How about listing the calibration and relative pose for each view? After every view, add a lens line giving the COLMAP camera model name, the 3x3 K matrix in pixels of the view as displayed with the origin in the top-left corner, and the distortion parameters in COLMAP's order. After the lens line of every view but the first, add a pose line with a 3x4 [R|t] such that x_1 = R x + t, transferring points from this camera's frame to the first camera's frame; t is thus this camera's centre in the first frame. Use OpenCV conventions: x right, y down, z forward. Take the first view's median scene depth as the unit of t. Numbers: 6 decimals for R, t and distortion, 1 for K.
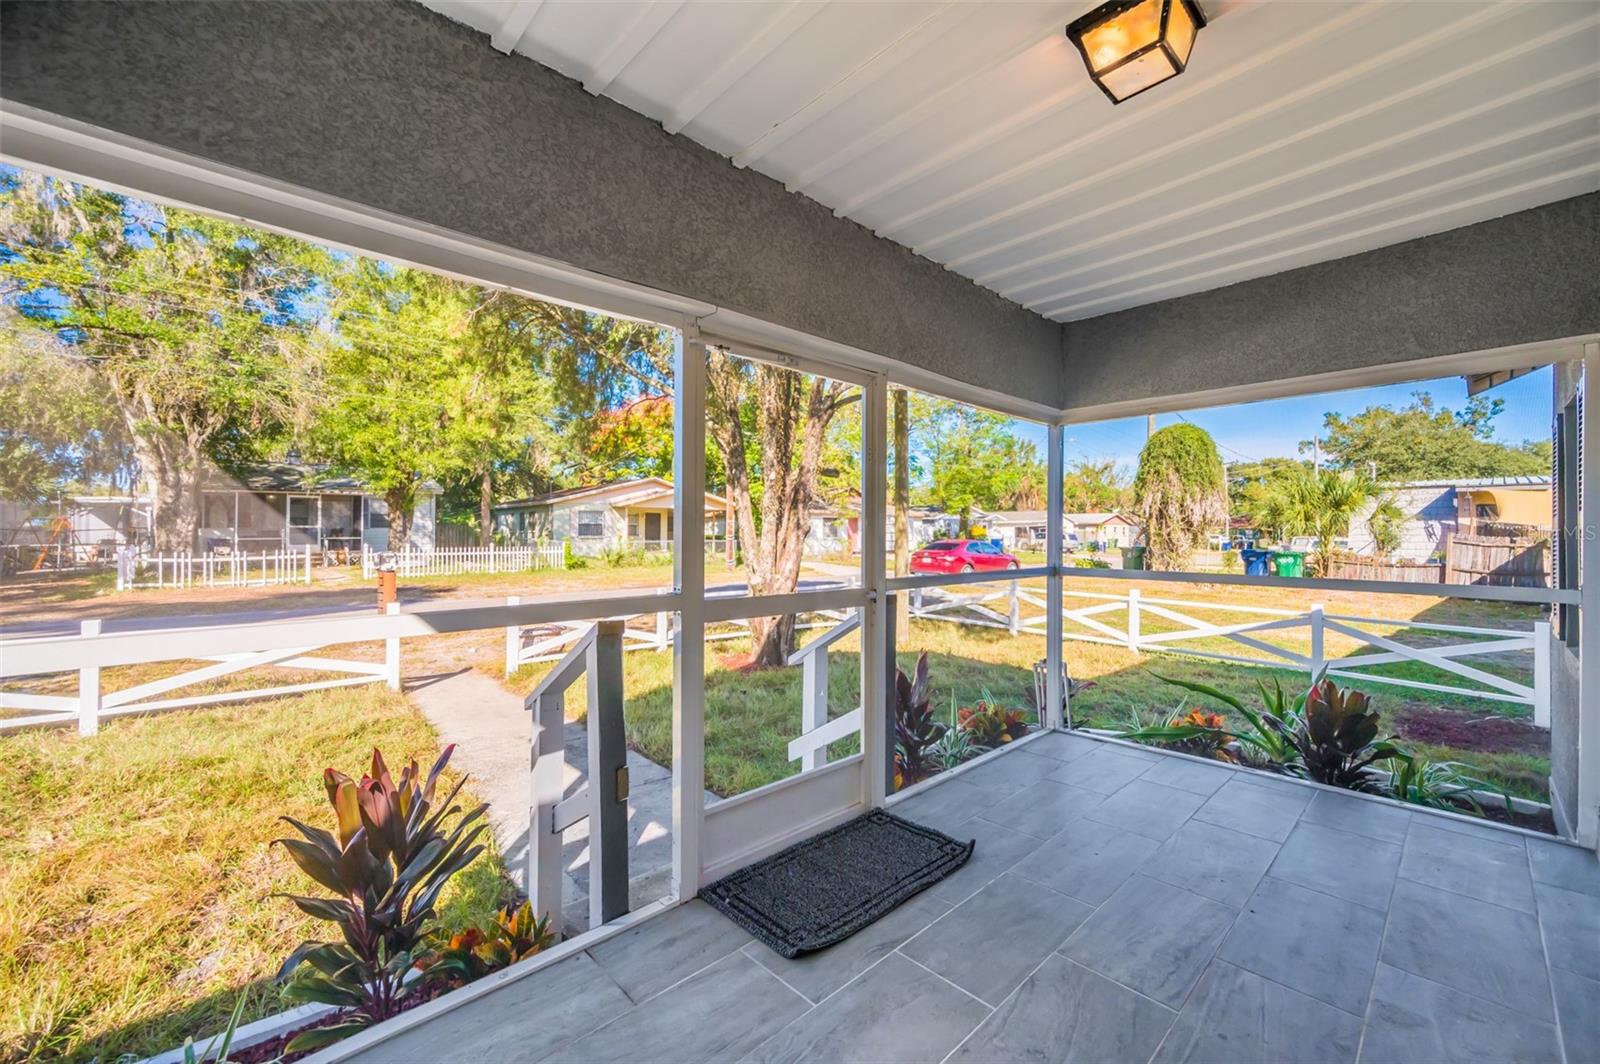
lens RADIAL K [[636.0, 0, 803.5], [0, 636.0, 532.2], [0, 0, 1]] dist [0.000881, -0.000105]
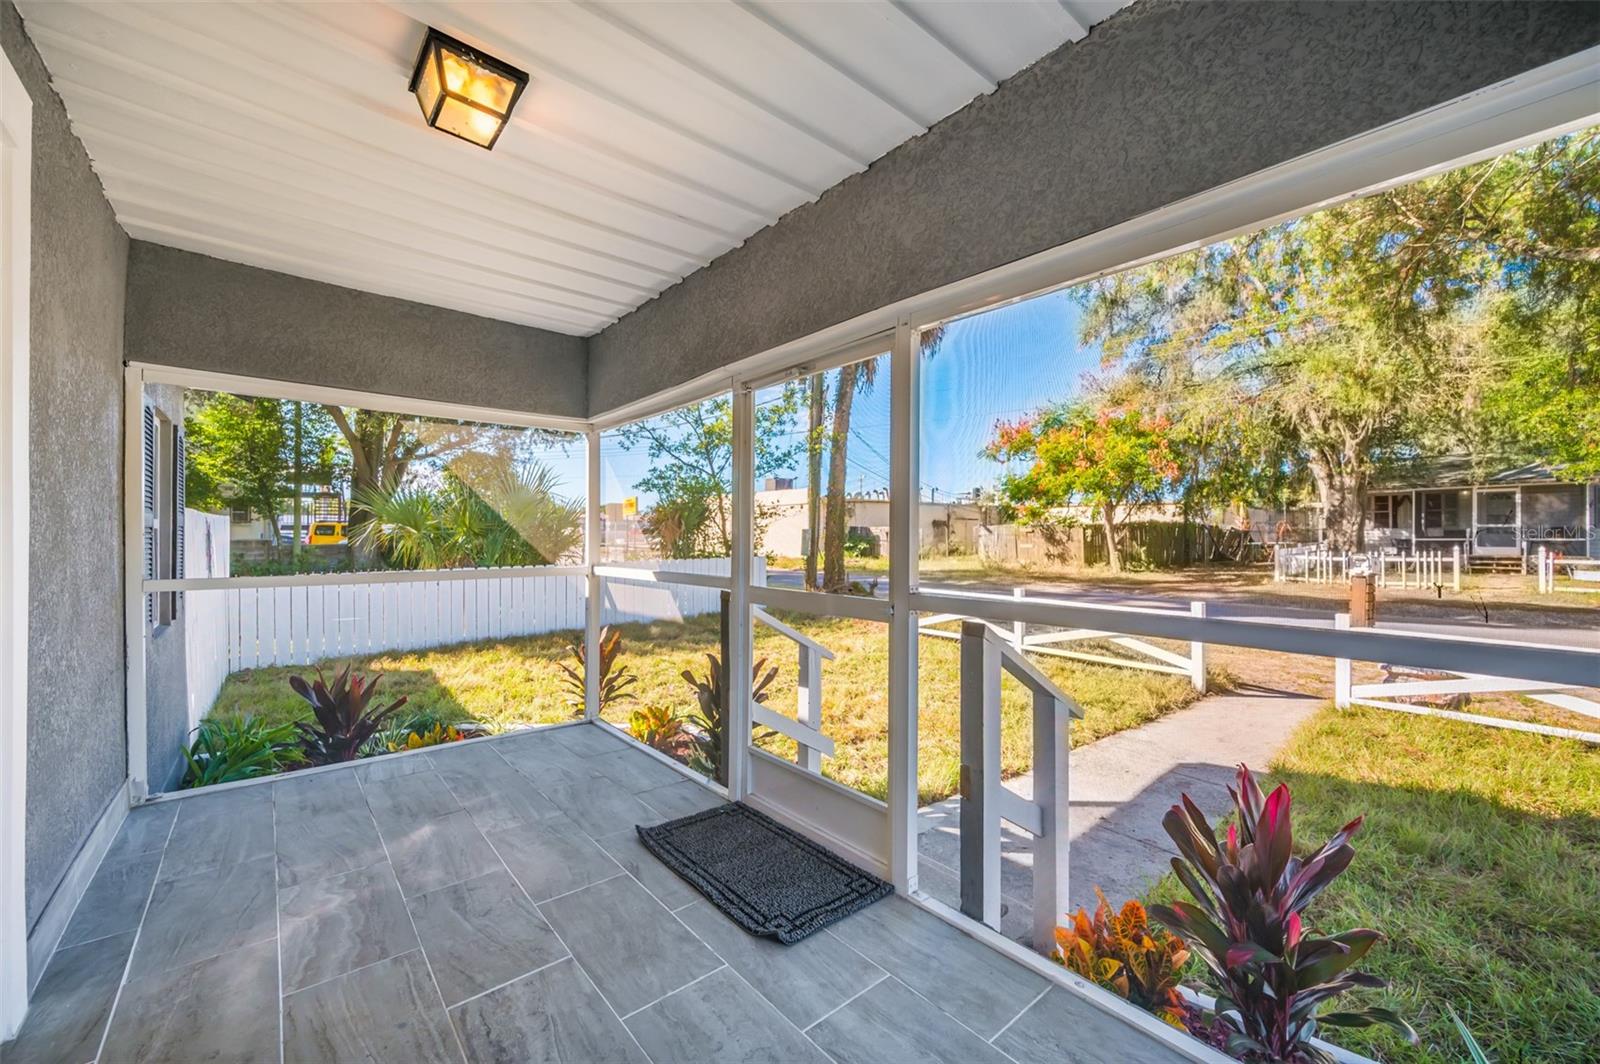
lens RADIAL K [[636.0, 0, 799.8], [0, 636.0, 532.1], [0, 0, 1]] dist [0.000881, -0.000105]
pose [[-0.052927, -0.005918, -0.998581, 0.142742], [0.005990, 0.999963, -0.006244, 0.000528], [0.998580, -0.006312, -0.052890, 0.146713]]
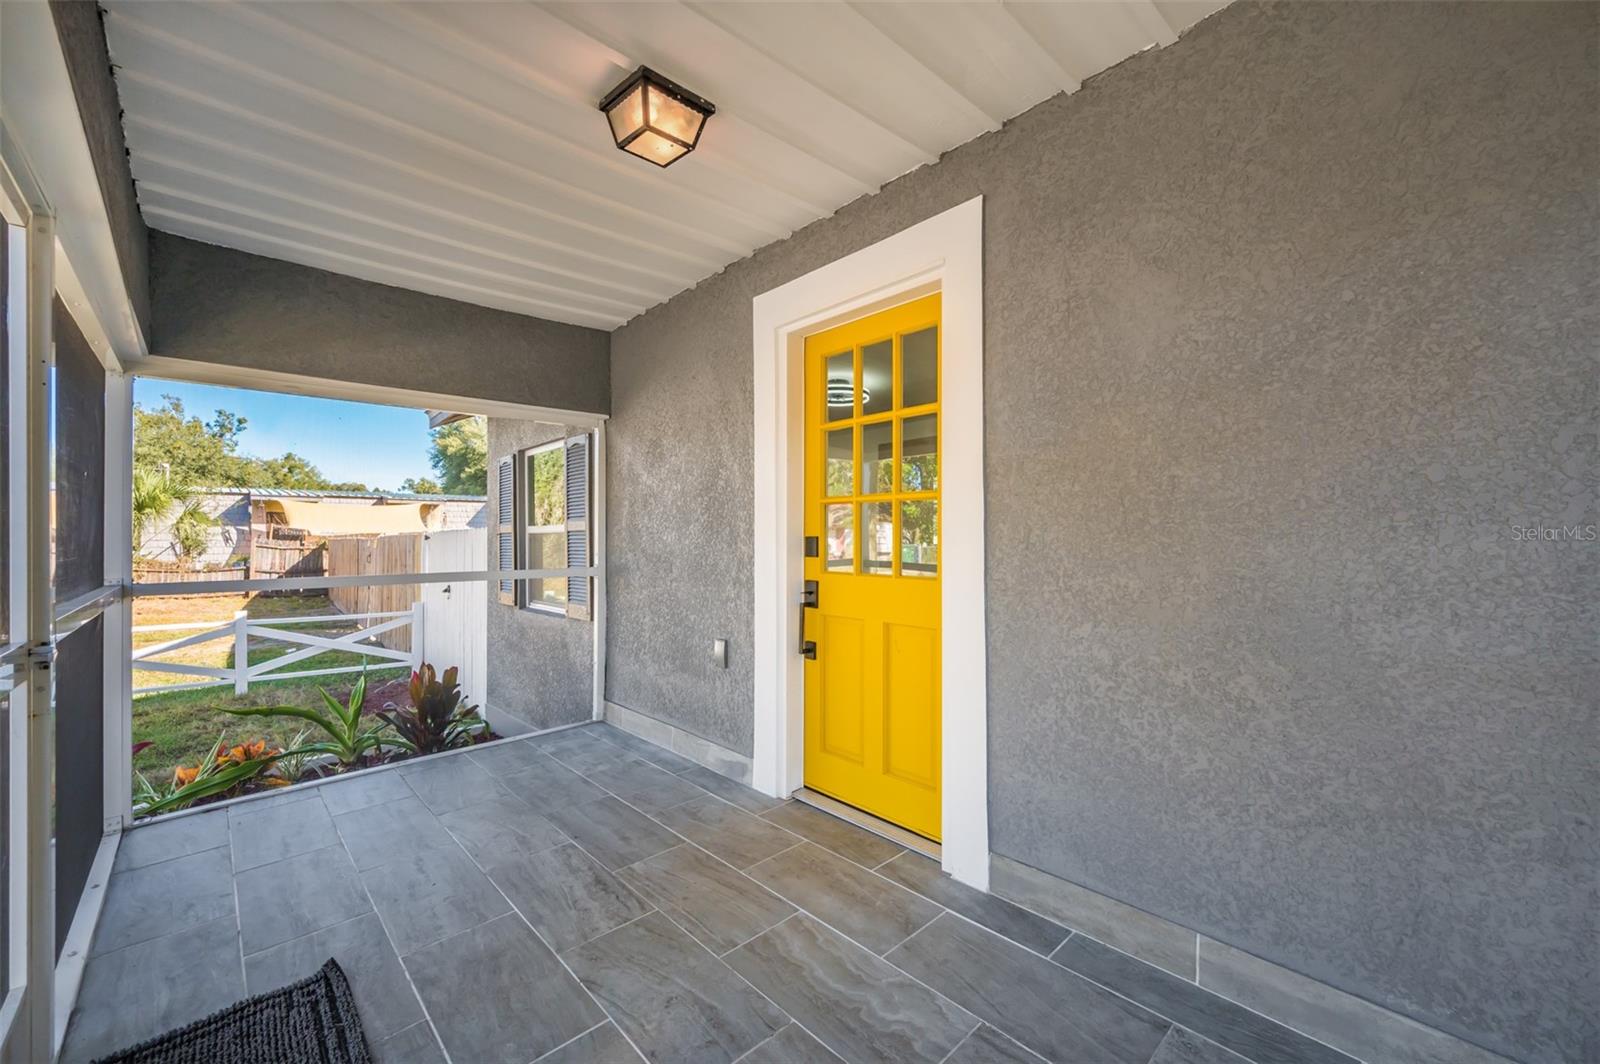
lens RADIAL K [[636.0, 0, 804.4], [0, 636.0, 534.7], [0, 0, 1]] dist [0.000881, -0.000105]
pose [[0.000152, 0.002575, 0.999997, -0.060905], [0.003079, 0.999992, -0.002576, 0.001580], [-0.999995, 0.003080, 0.000144, 0.064120]]
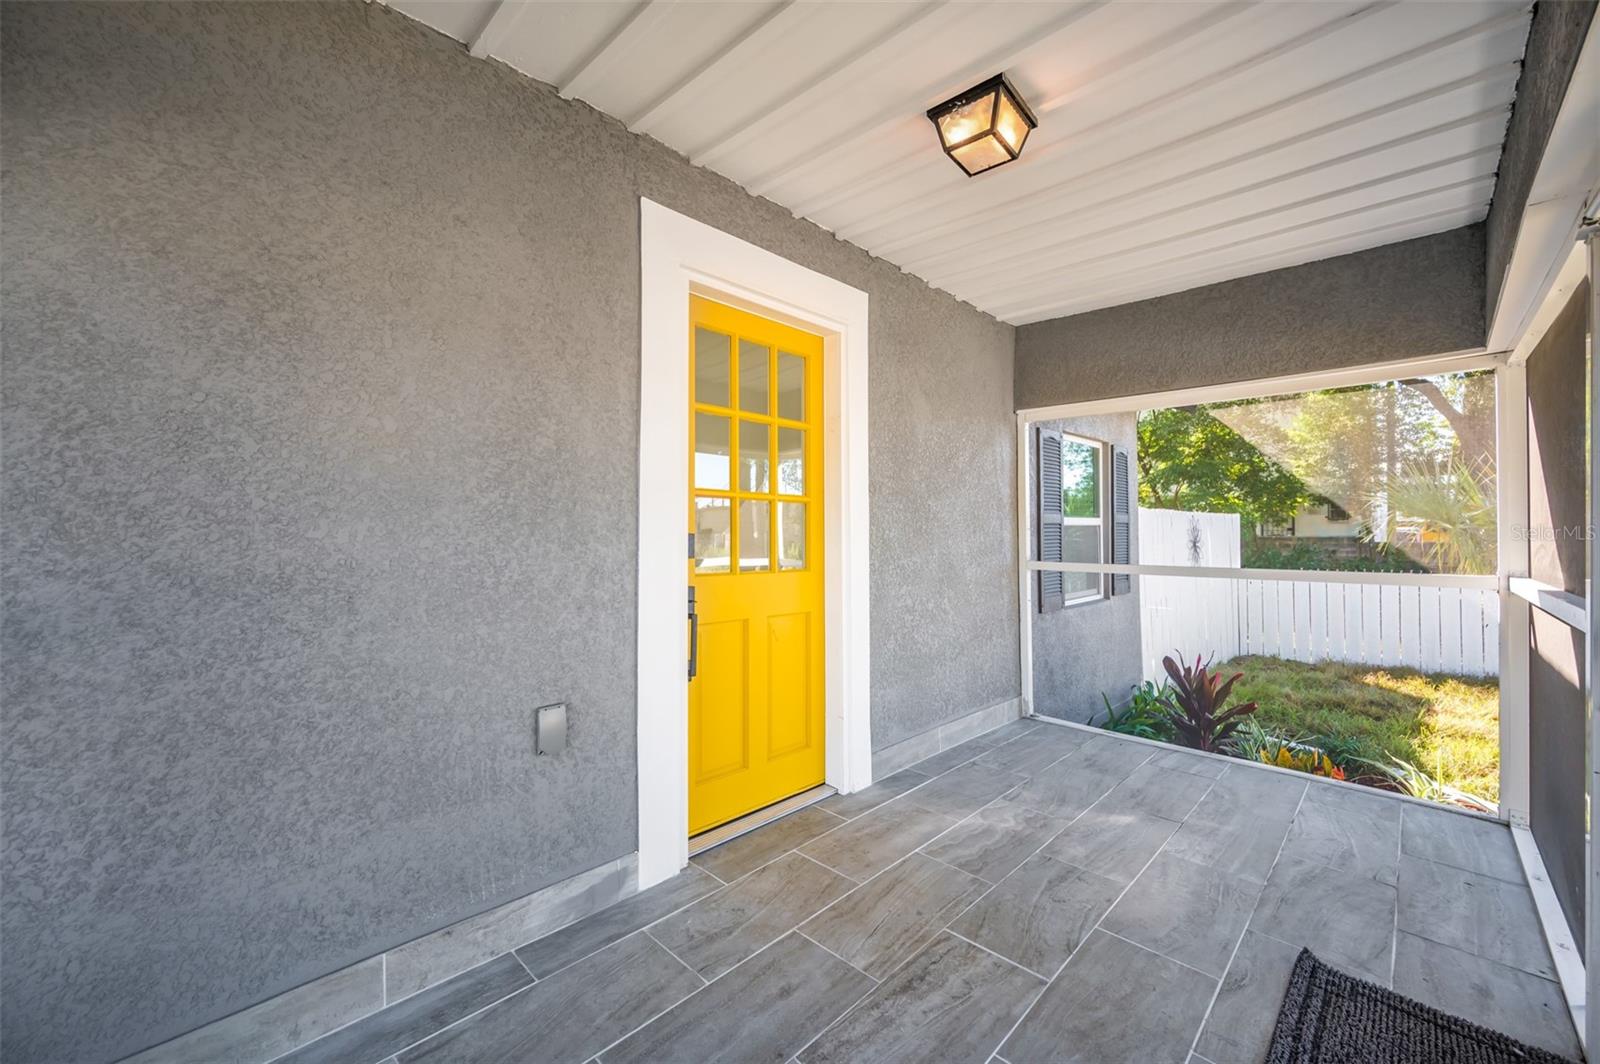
lens RADIAL K [[636.0, 0, 805.8], [0, 636.0, 527.0], [0, 0, 1]] dist [0.000881, -0.000105]
pose [[-0.998780, -0.004190, -0.049204, 0.082504], [-0.003582, 0.999916, -0.012436, 0.001855], [0.049252, -0.012245, -0.998711, 0.197872]]
